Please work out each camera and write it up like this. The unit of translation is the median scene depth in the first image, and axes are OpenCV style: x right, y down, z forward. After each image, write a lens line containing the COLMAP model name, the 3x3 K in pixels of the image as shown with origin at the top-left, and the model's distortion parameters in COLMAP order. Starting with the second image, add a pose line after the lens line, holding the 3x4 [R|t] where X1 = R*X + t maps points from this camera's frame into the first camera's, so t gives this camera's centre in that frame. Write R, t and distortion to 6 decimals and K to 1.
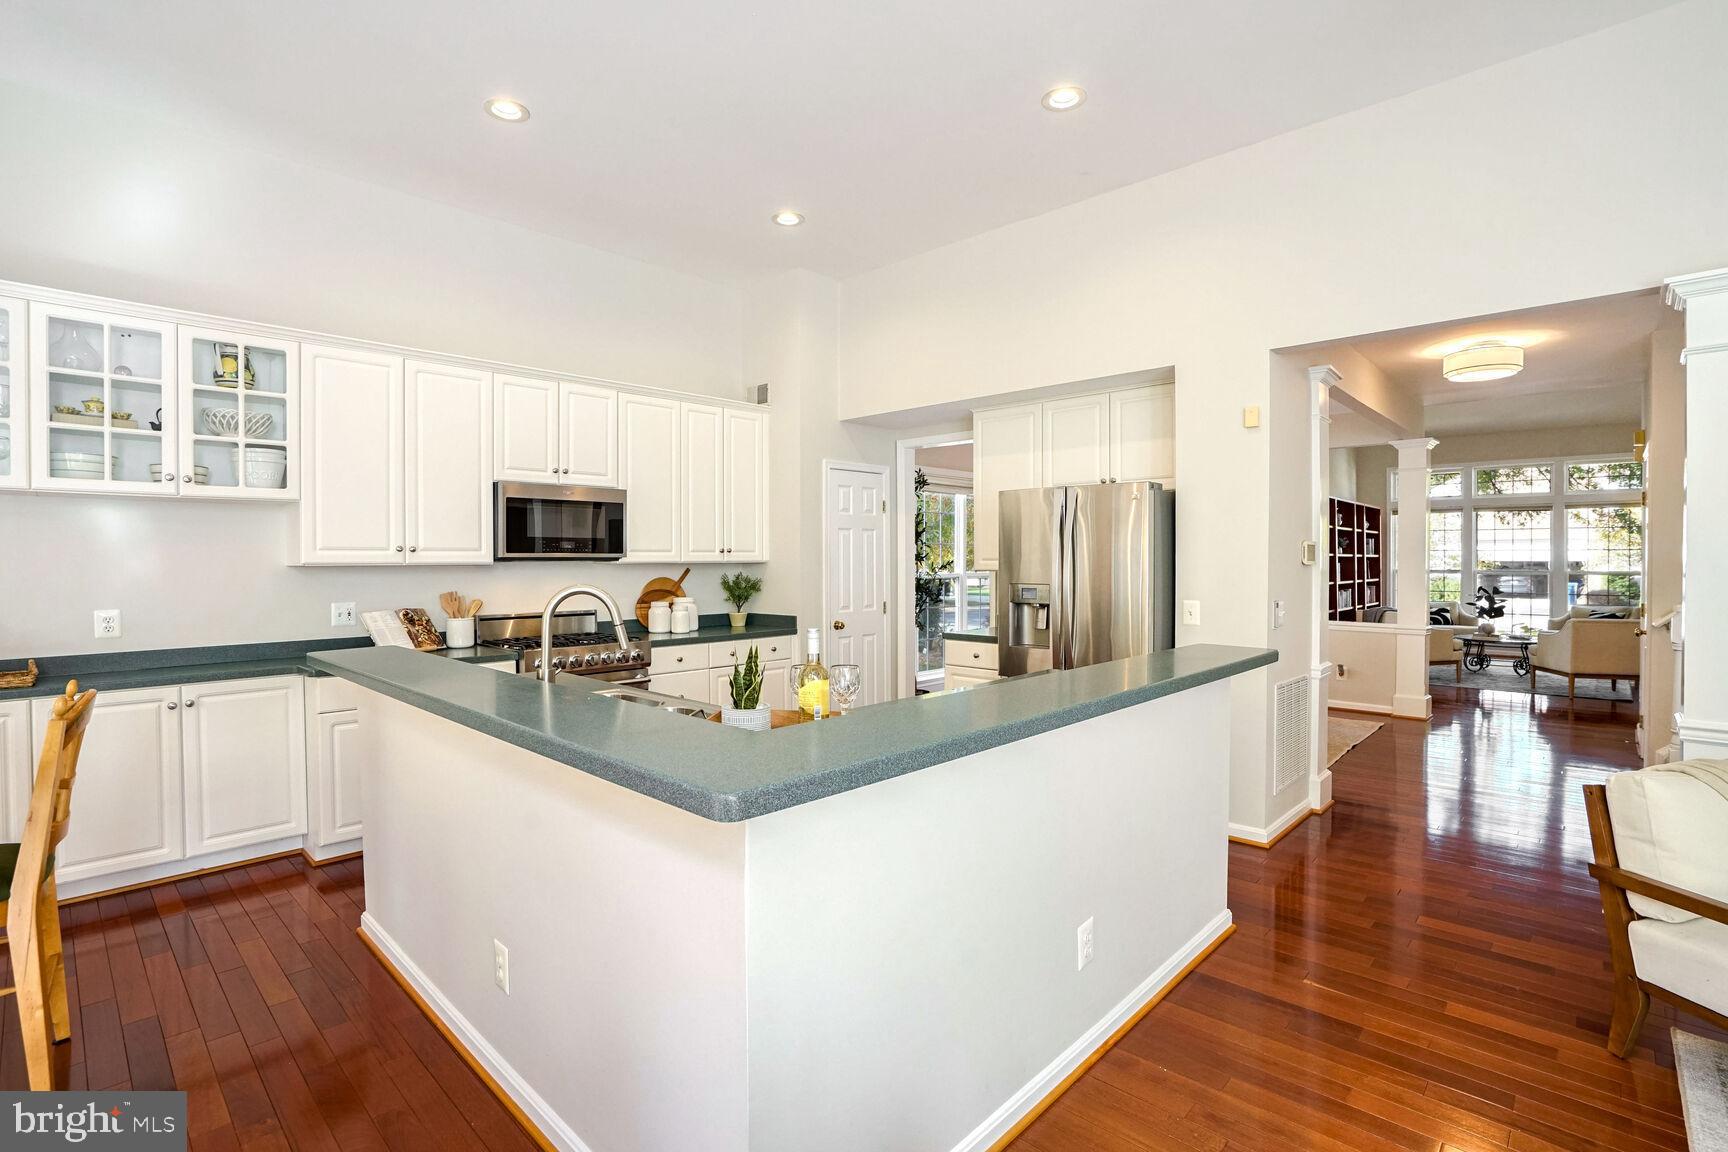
lens RADIAL K [[815.6, 0, 856.7], [0, 815.6, 565.2], [0, 0, 1]] dist [-0.022325, 0.002769]
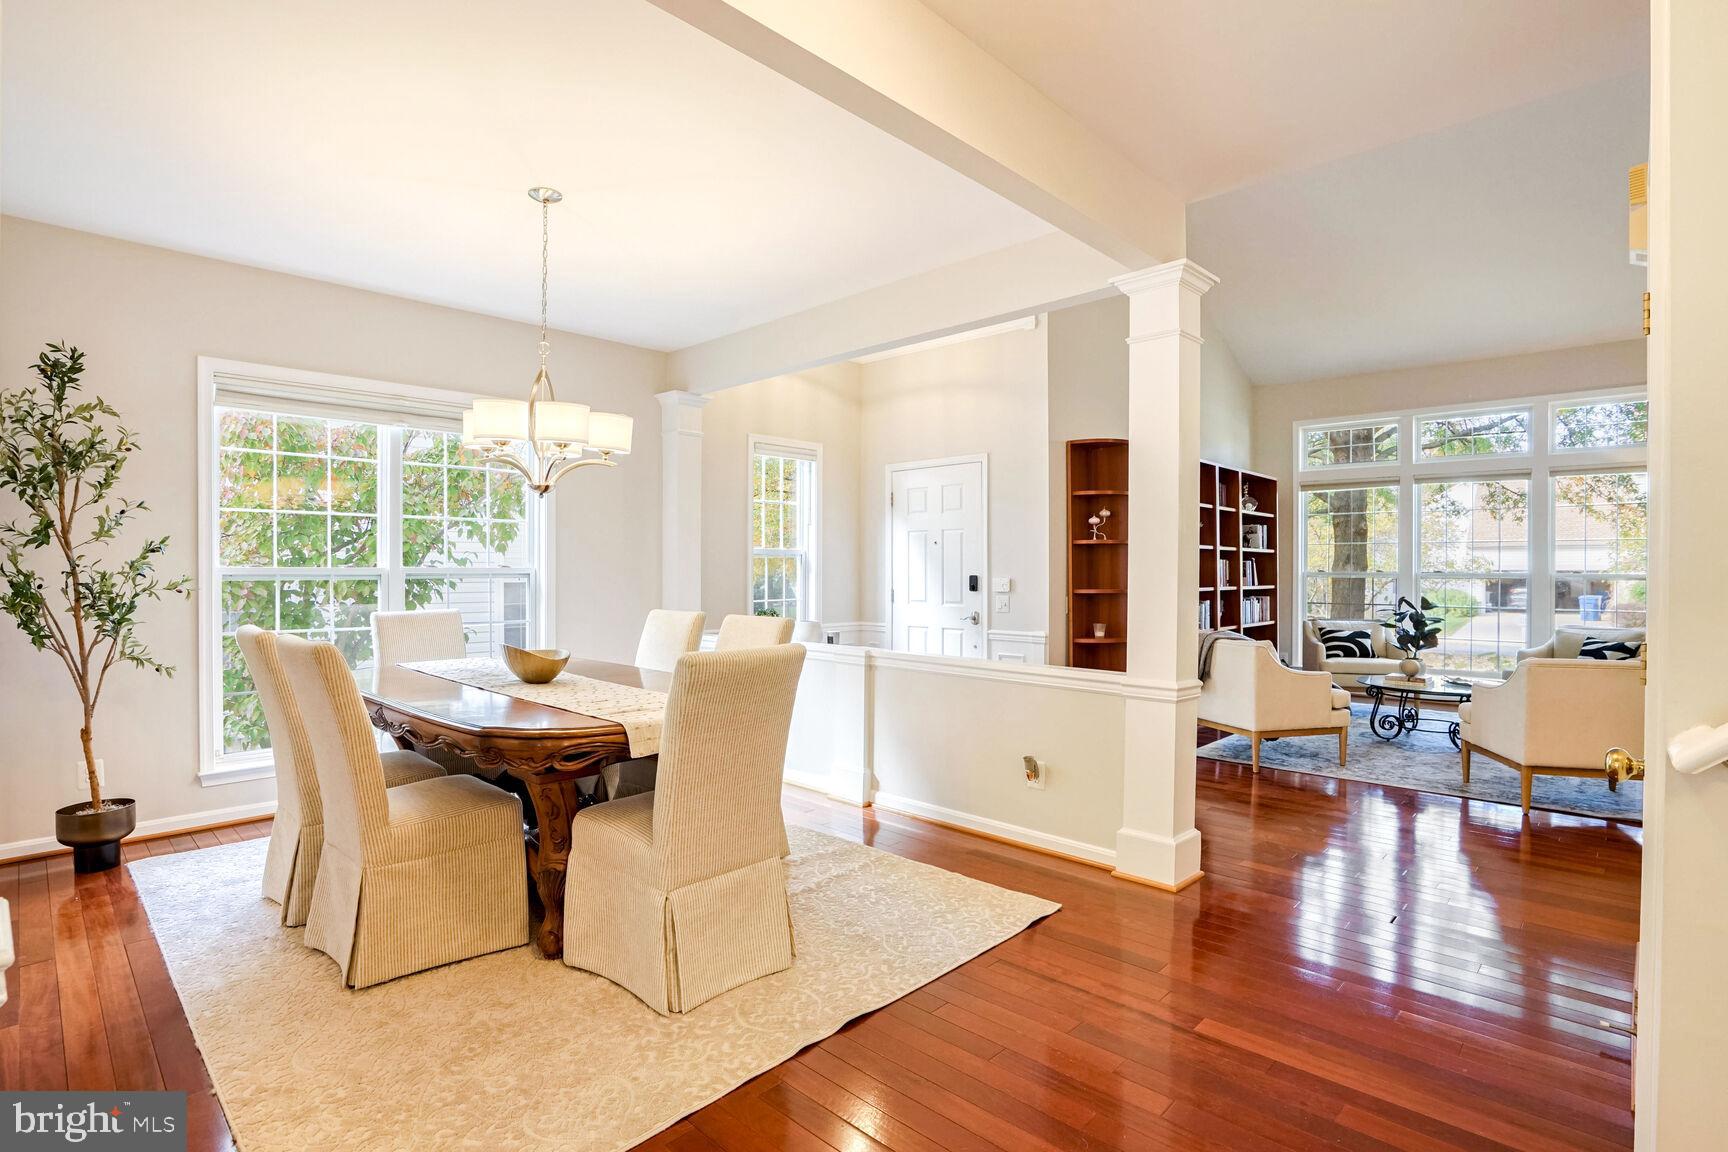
lens RADIAL K [[815.6, 0, 881.7], [0, 815.6, 567.1], [0, 0, 1]] dist [-0.022325, 0.002769]
pose [[0.999918, 0.007330, -0.010494, 0.392034], [-0.007414, 0.999941, -0.007969, 0.011407], [0.010435, 0.008046, 0.999913, 0.391127]]
